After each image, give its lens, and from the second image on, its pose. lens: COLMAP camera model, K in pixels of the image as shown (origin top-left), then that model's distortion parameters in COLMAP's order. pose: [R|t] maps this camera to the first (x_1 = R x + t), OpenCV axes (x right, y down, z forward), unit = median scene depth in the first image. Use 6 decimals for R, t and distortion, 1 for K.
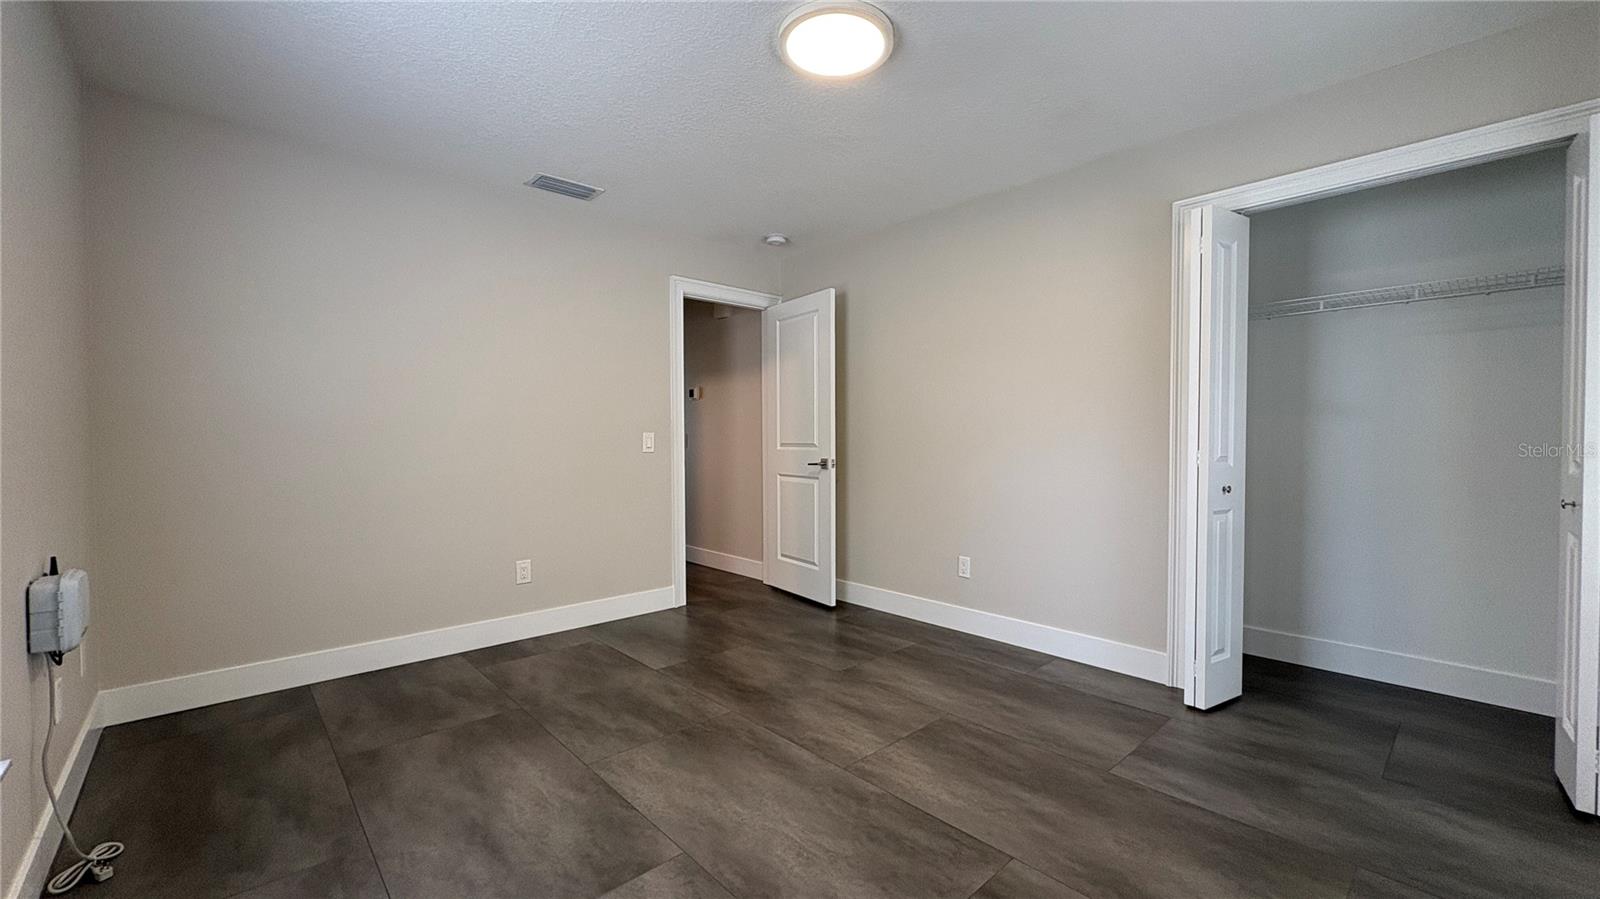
lens RADIAL K [[641.1, 0, 801.6], [0, 641.1, 450.2], [0, 0, 1]] dist [-0.000406, -0.000035]
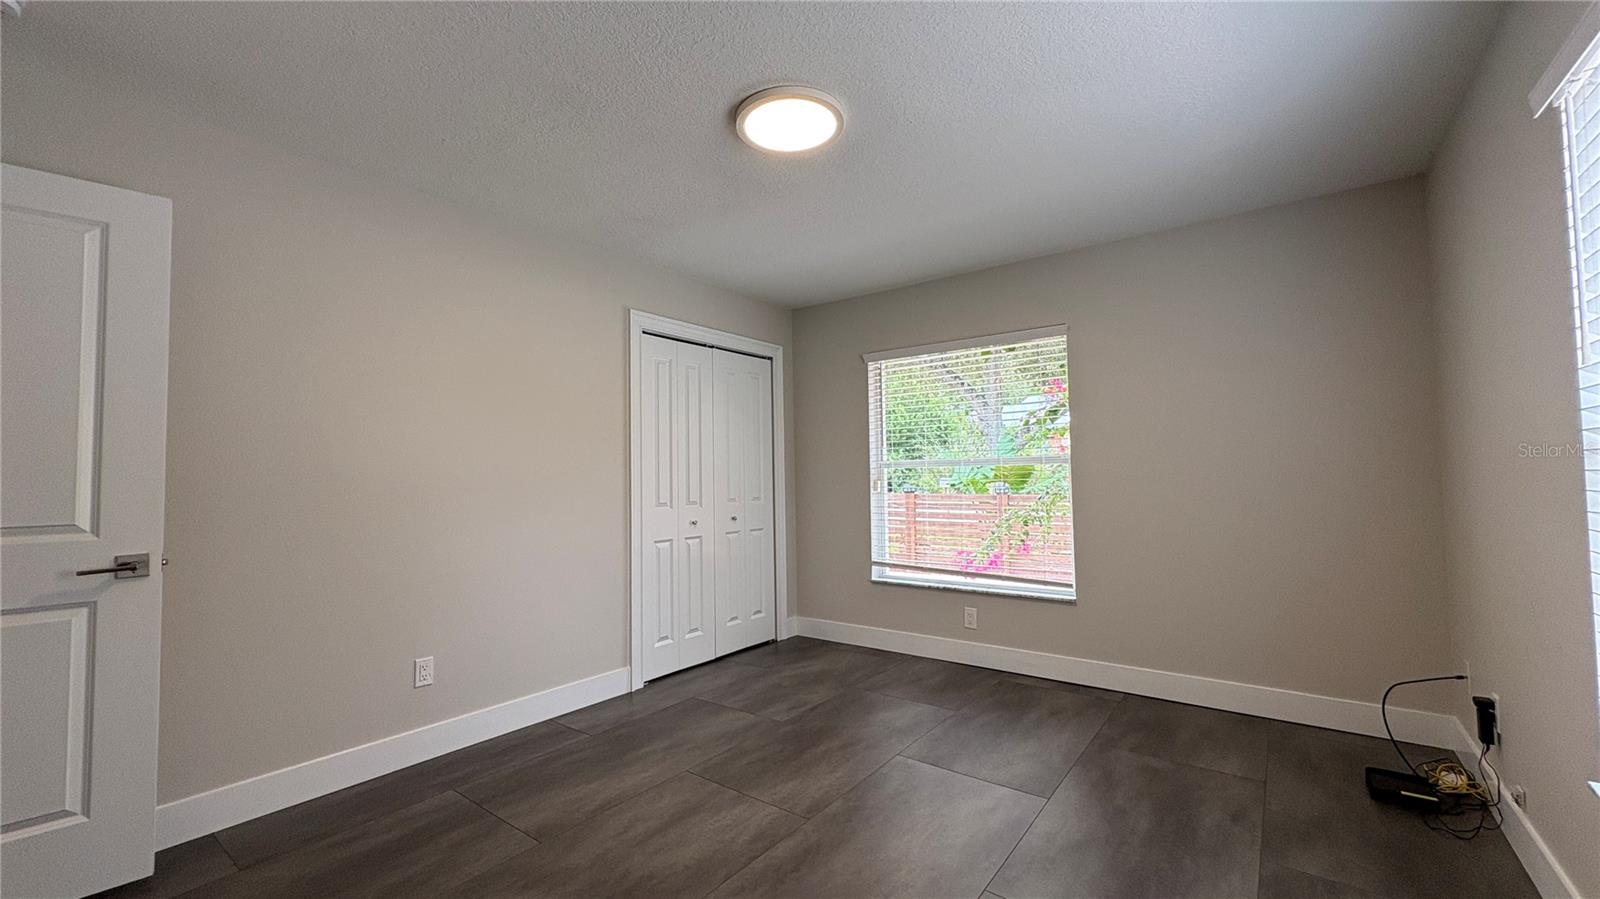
lens RADIAL K [[641.1, 0, 801.6], [0, 641.1, 450.2], [0, 0, 1]] dist [-0.000406, -0.000035]
pose [[-0.175705, 0.043394, 0.983486, -0.712513], [0.035697, 0.998652, -0.037686, -0.039337], [-0.983795, 0.028486, -0.177018, 0.870778]]
